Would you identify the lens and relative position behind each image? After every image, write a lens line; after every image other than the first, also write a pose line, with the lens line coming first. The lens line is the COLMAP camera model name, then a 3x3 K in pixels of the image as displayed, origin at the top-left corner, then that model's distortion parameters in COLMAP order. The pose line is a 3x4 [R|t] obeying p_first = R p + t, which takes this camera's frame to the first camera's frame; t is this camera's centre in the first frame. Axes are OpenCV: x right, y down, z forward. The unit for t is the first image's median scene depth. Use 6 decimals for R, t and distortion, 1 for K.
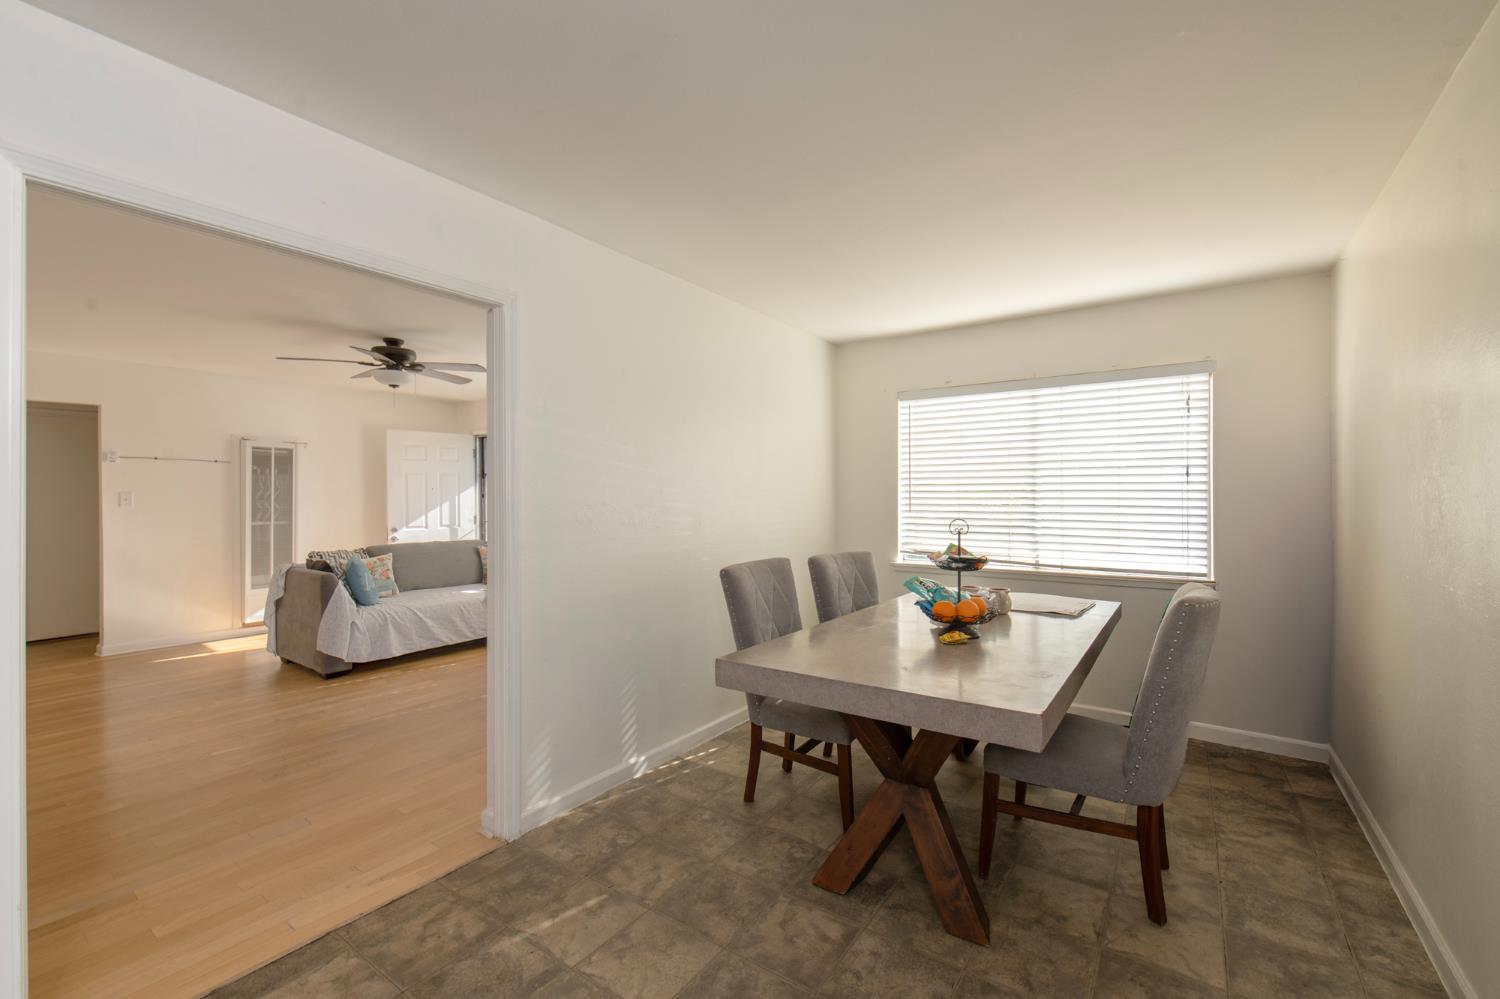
lens RADIAL K [[613.2, 0, 769.4], [0, 613.2, 497.0], [0, 0, 1]] dist [-0.002430, -0.000319]
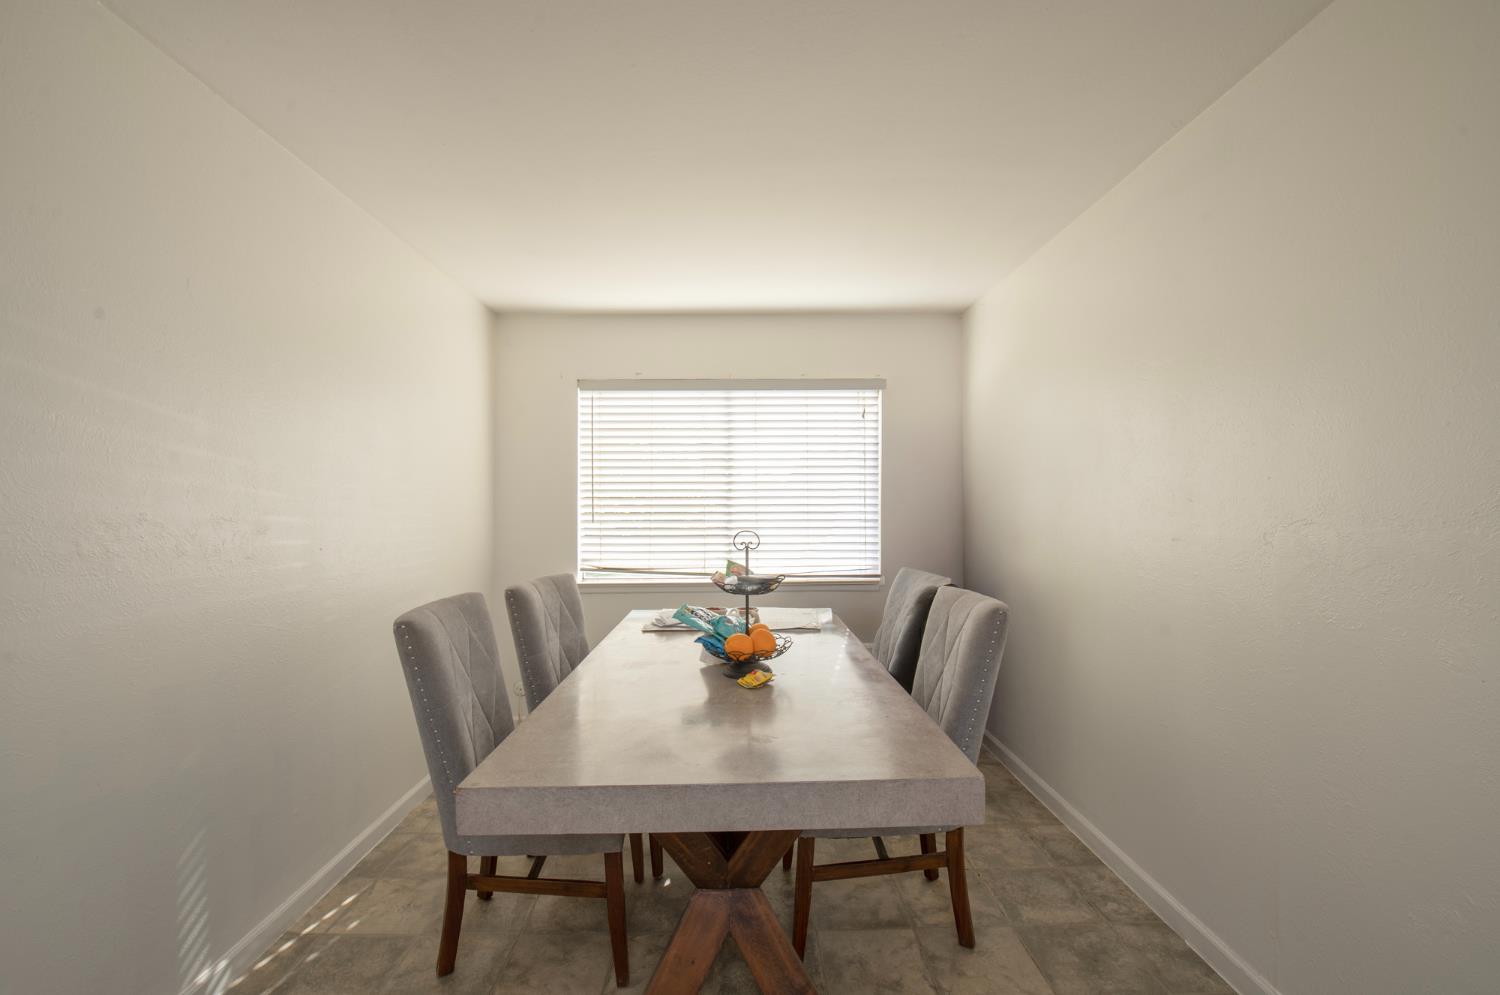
lens RADIAL K [[625.5, 0, 738.5], [0, 625.5, 496.2], [0, 0, 1]] dist [-0.001277, -0.009029]
pose [[0.822967, 0.002243, 0.568085, -0.094675], [0.004738, 0.999930, -0.010812, -0.001213], [-0.568070, 0.011590, 0.822899, 0.169671]]
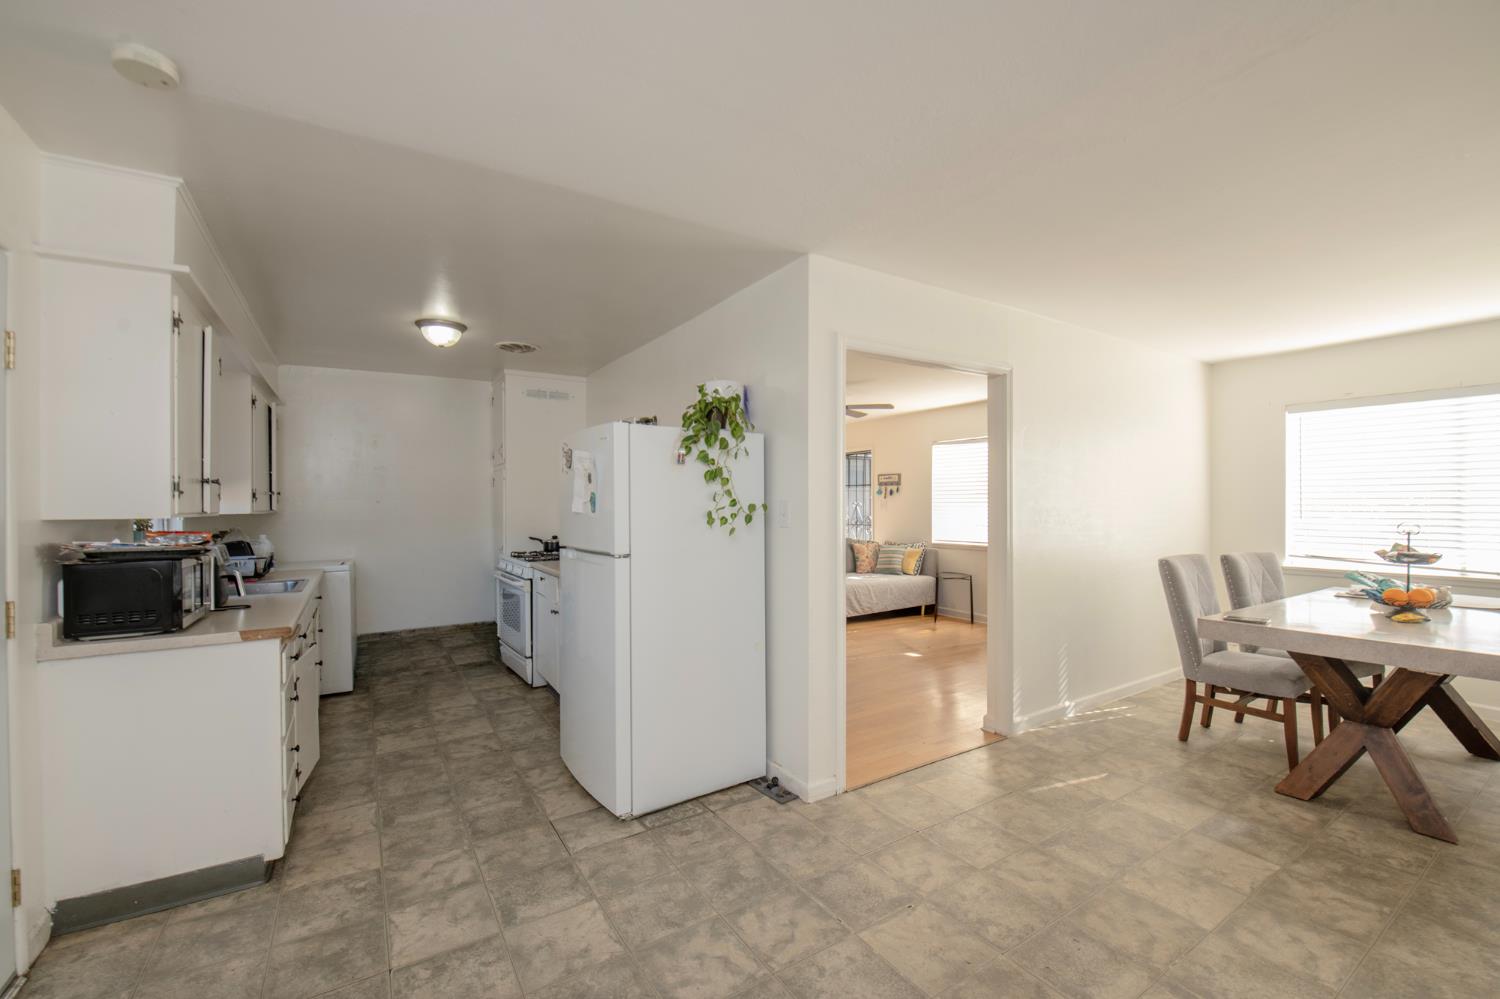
lens RADIAL K [[609.8, 0, 752.4], [0, 609.8, 499.7], [0, 0, 1]] dist [-0.018158, -0.002028]
pose [[0.915288, -0.003664, -0.402784, -0.216833], [0.000865, 0.999974, -0.007131, -0.000630], [0.402800, 0.006178, 0.915267, -0.322318]]
